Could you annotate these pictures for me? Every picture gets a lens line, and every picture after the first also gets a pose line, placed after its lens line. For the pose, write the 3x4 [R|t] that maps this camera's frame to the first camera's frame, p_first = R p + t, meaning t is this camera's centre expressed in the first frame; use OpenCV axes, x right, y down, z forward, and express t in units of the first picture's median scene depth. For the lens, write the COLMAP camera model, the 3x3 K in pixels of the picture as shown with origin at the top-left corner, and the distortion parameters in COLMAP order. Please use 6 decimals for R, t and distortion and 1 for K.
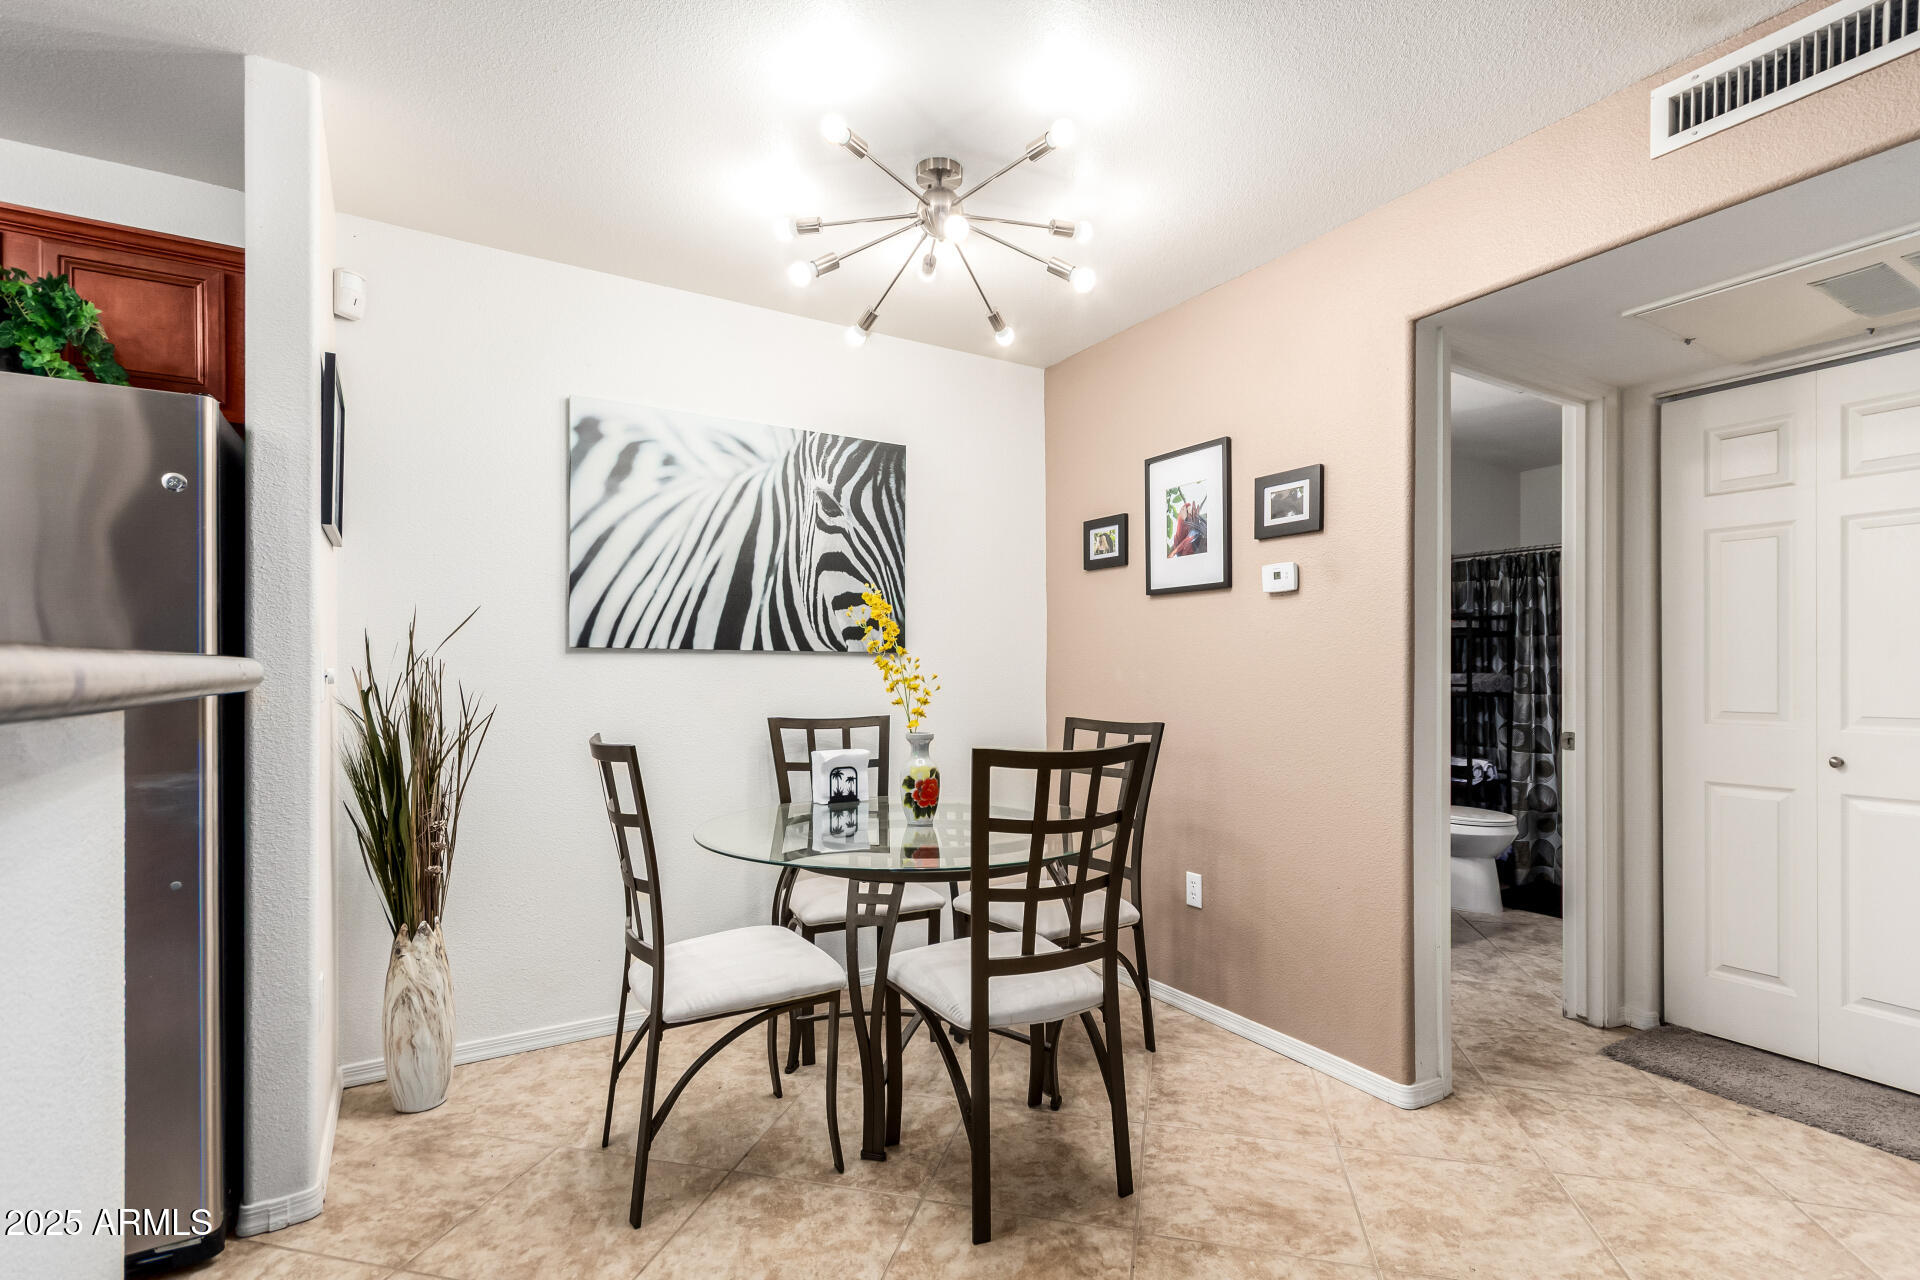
lens RADIAL K [[914.7, 0, 959.8], [0, 914.7, 669.1], [0, 0, 1]] dist [0.002822, 0.000796]
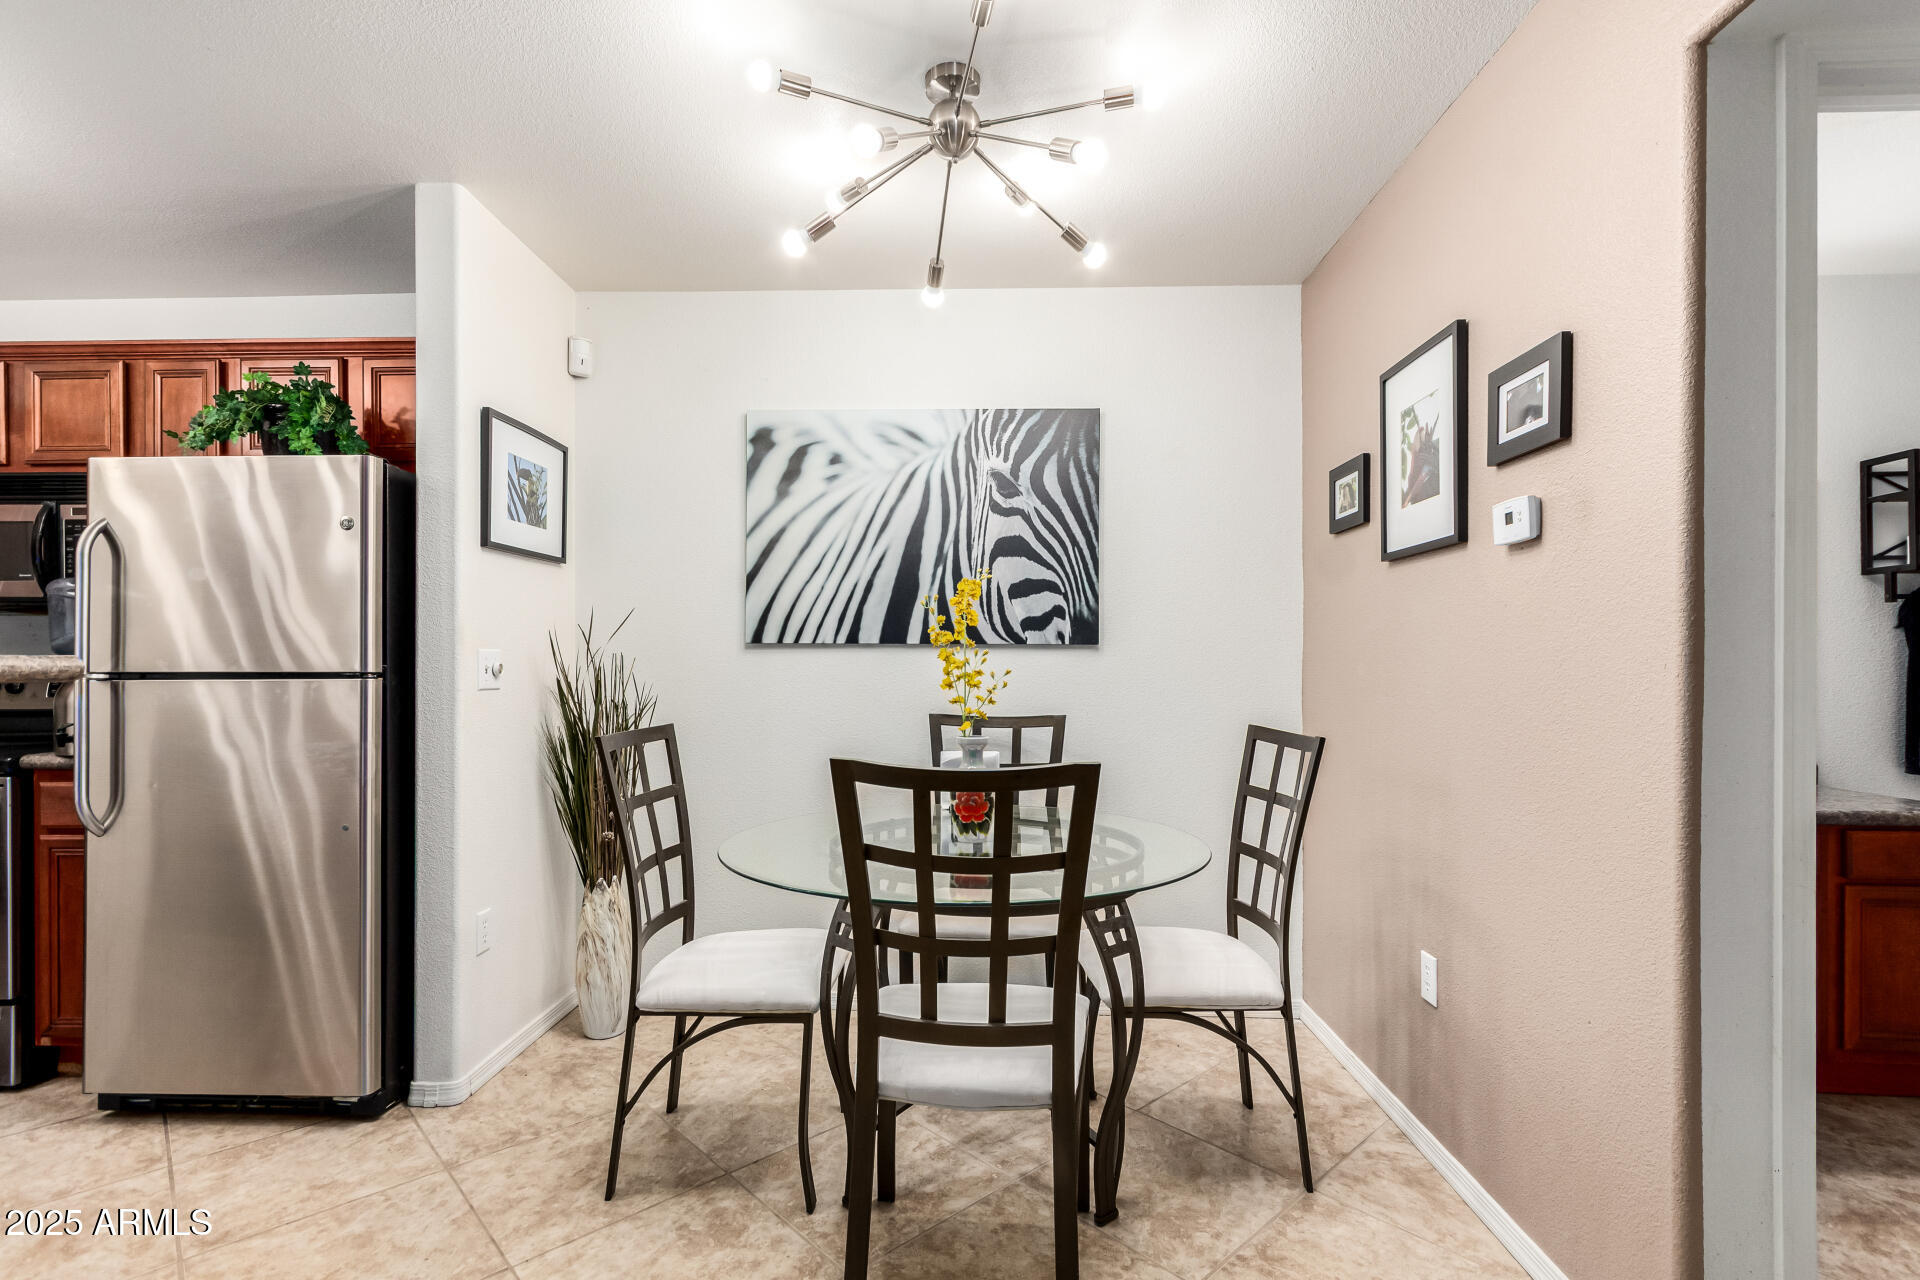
lens RADIAL K [[900.6, 0, 936.2], [0, 900.6, 663.0], [0, 0, 1]] dist [0.003062, 0.000350]
pose [[0.832286, -0.000436, -0.554346, 0.333711], [0.000308, 1.000000, -0.000325, 0.000123], [0.554346, 0.000100, 0.832286, 0.224223]]
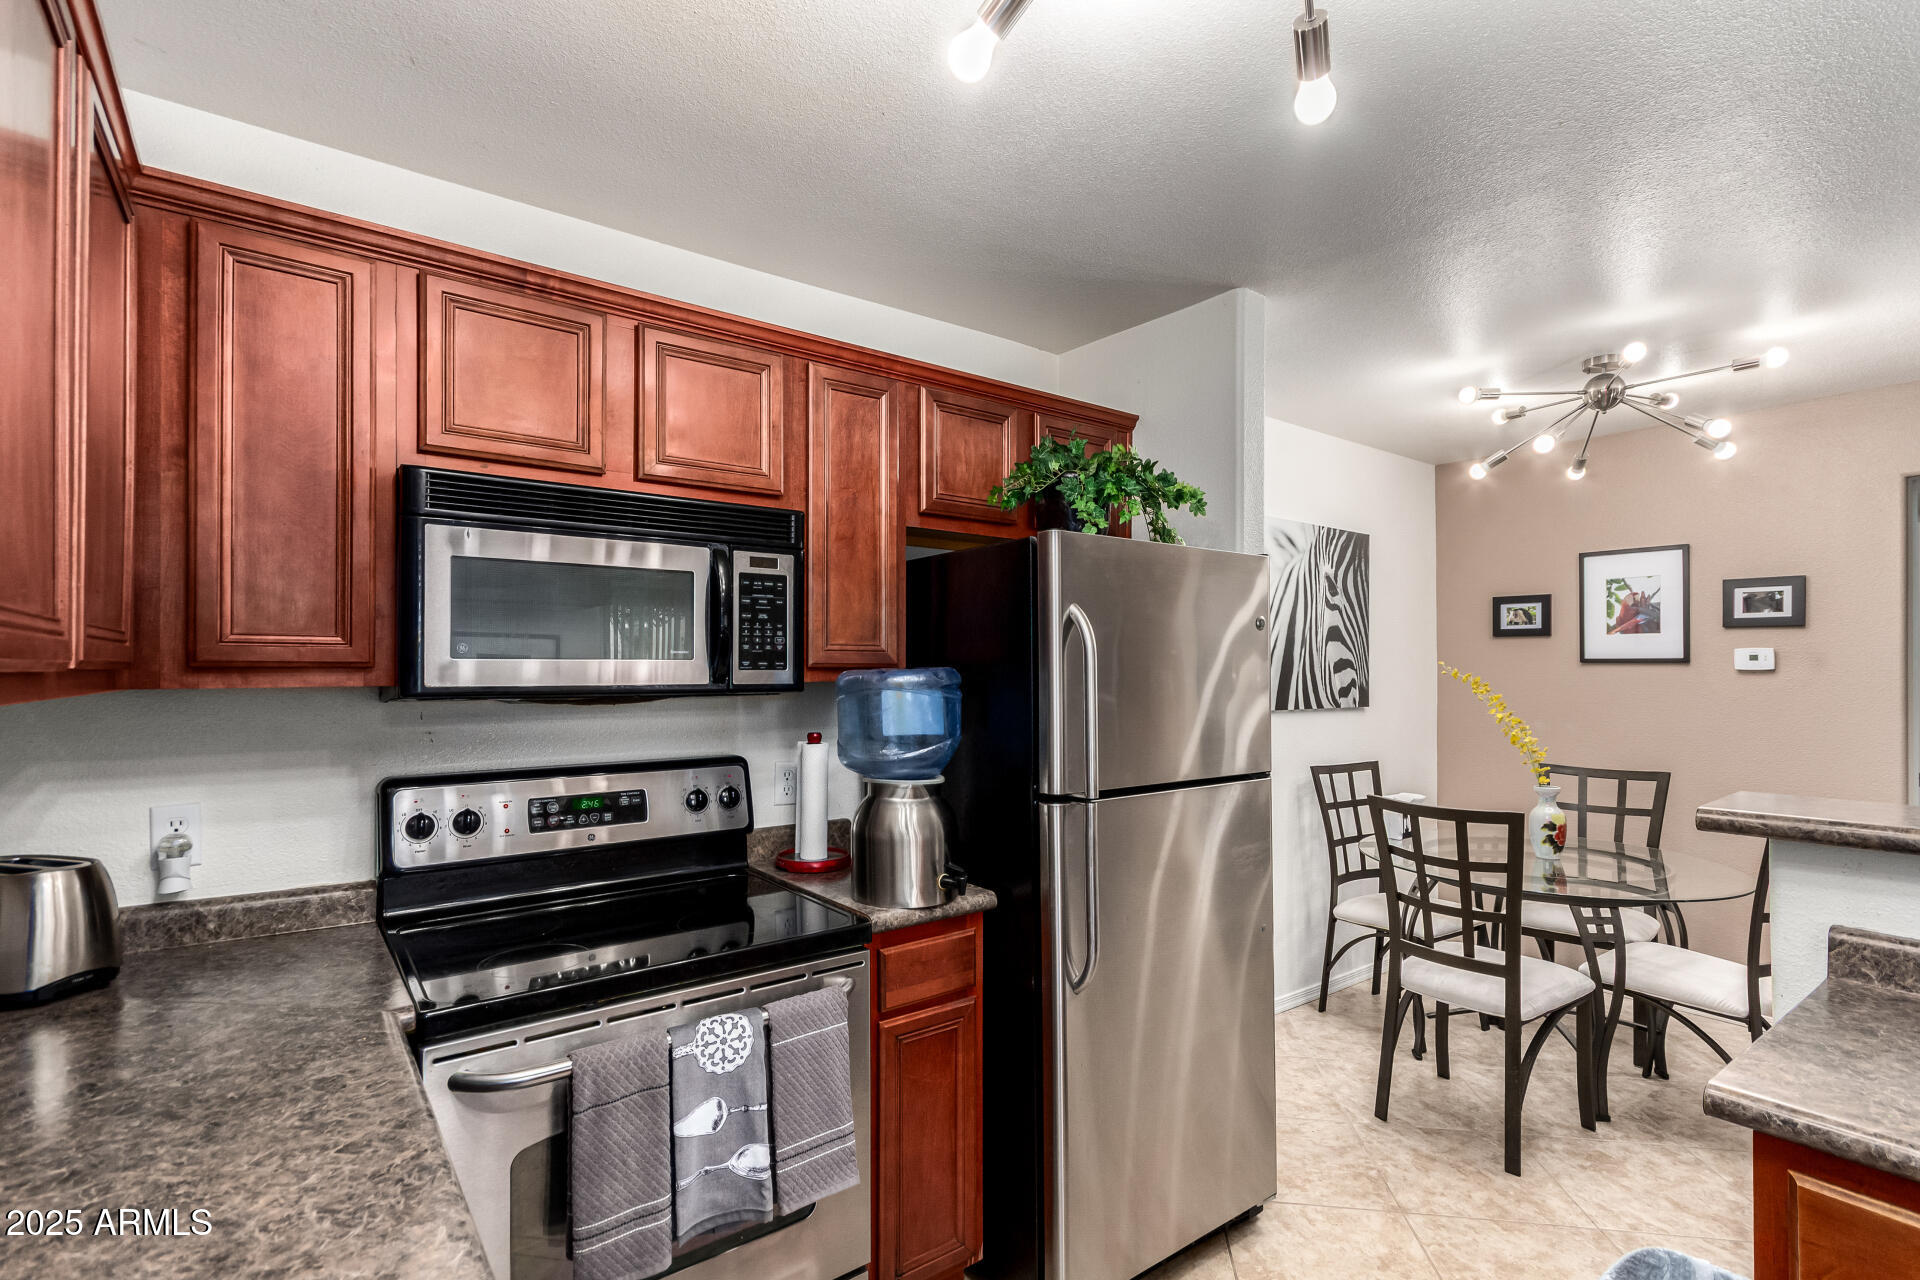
lens RADIAL K [[899.9, 0, 964.8], [0, 899.9, 659.9], [0, 0, 1]] dist [0.003117, 0.000741]
pose [[0.995280, 0.002687, 0.097012, -0.811302], [-0.001927, 0.999967, -0.007930, -0.079719], [-0.097030, 0.007706, 0.995252, -0.145239]]
